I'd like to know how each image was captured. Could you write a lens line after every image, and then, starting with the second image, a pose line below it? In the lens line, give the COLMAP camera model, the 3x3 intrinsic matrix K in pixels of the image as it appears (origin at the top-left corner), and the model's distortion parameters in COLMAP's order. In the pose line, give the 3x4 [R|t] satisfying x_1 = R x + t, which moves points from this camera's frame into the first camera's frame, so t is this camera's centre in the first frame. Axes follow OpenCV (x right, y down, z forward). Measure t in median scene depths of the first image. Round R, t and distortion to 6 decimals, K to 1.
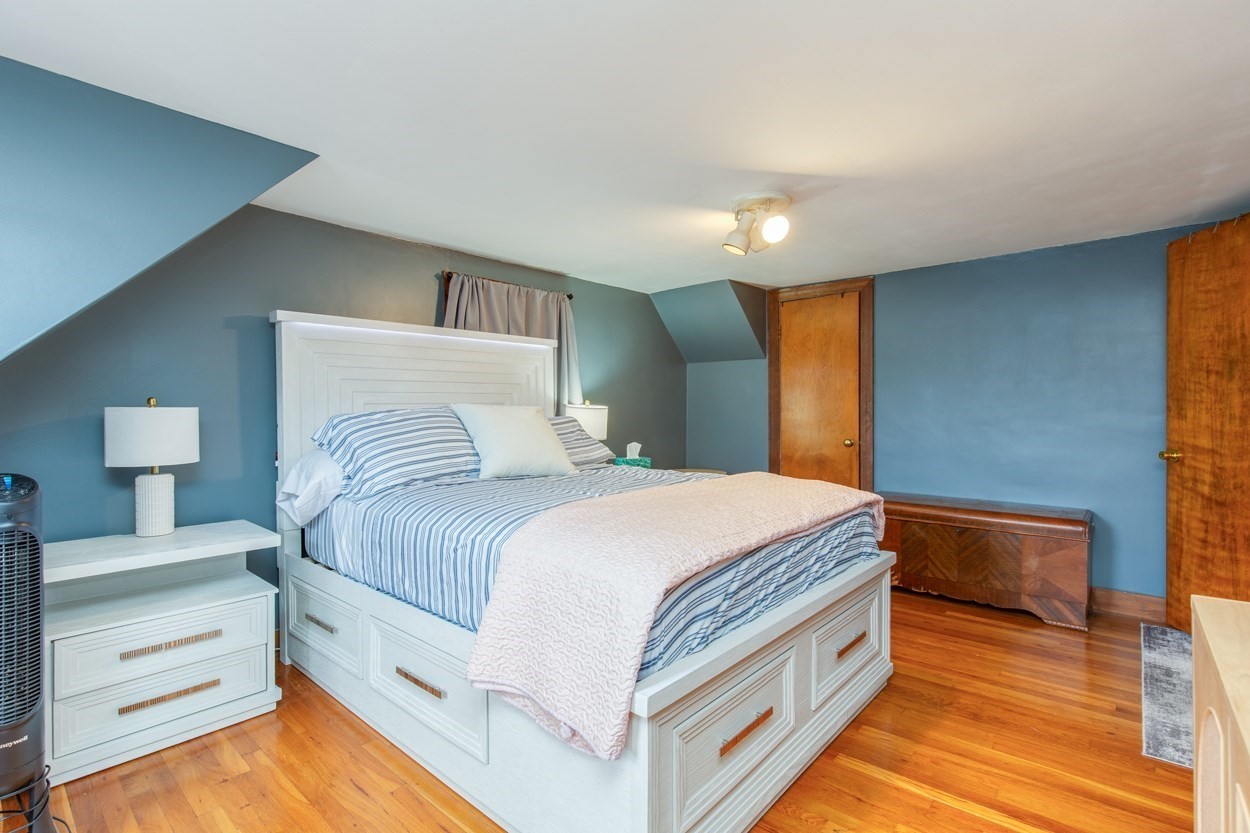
lens RADIAL K [[575.1, 0, 638.4], [0, 575.1, 415.4], [0, 0, 1]] dist [0.004934, -0.001677]
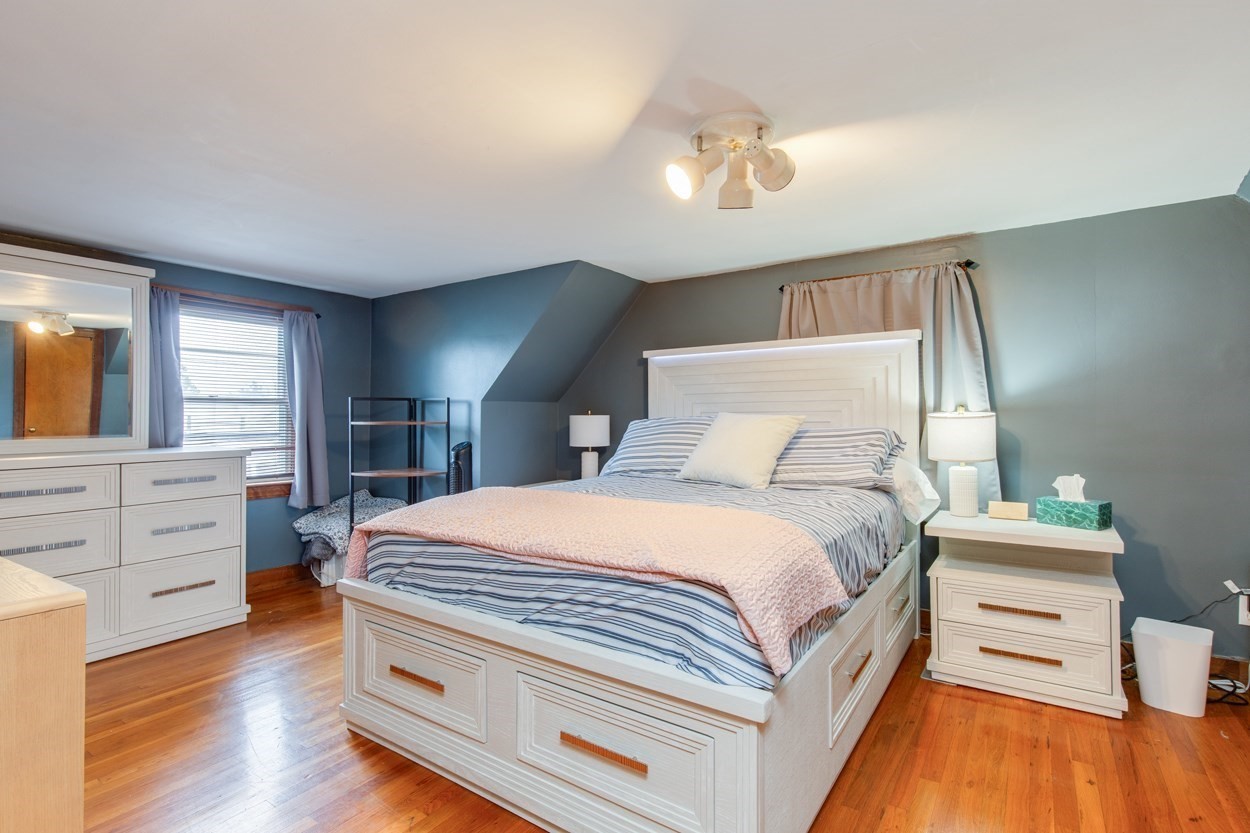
lens RADIAL K [[575.1, 0, 618.8], [0, 575.1, 413.3], [0, 0, 1]] dist [0.004934, -0.001677]
pose [[0.133577, 0.001559, -0.991037, 0.761979], [-0.011517, 0.999934, 0.000021, -0.016291], [0.990971, 0.011411, 0.133586, 0.647628]]
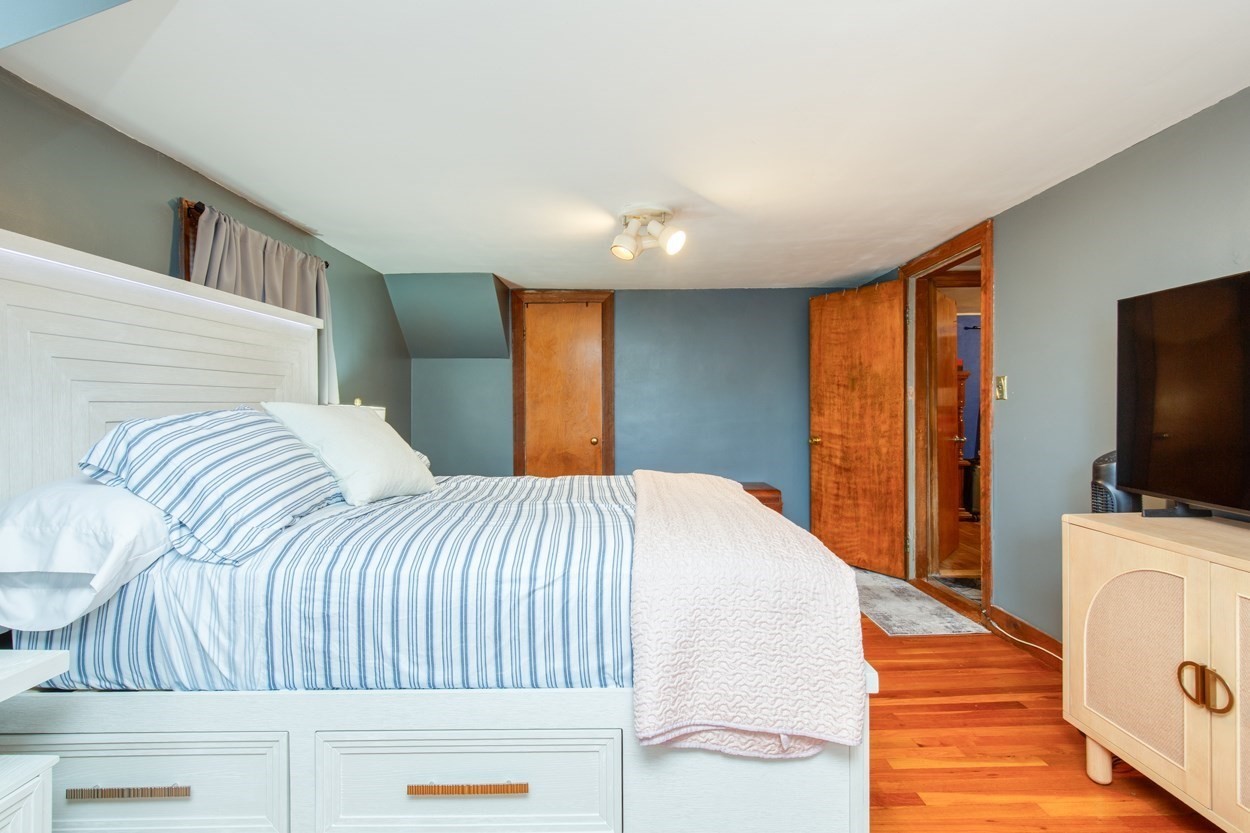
lens RADIAL K [[575.1, 0, 638.0], [0, 575.1, 410.4], [0, 0, 1]] dist [0.004934, -0.001677]
pose [[0.752913, -0.002143, 0.658117, -0.434907], [0.009177, 0.999932, -0.007243, -0.001688], [-0.658056, 0.011493, 0.752881, 0.197101]]
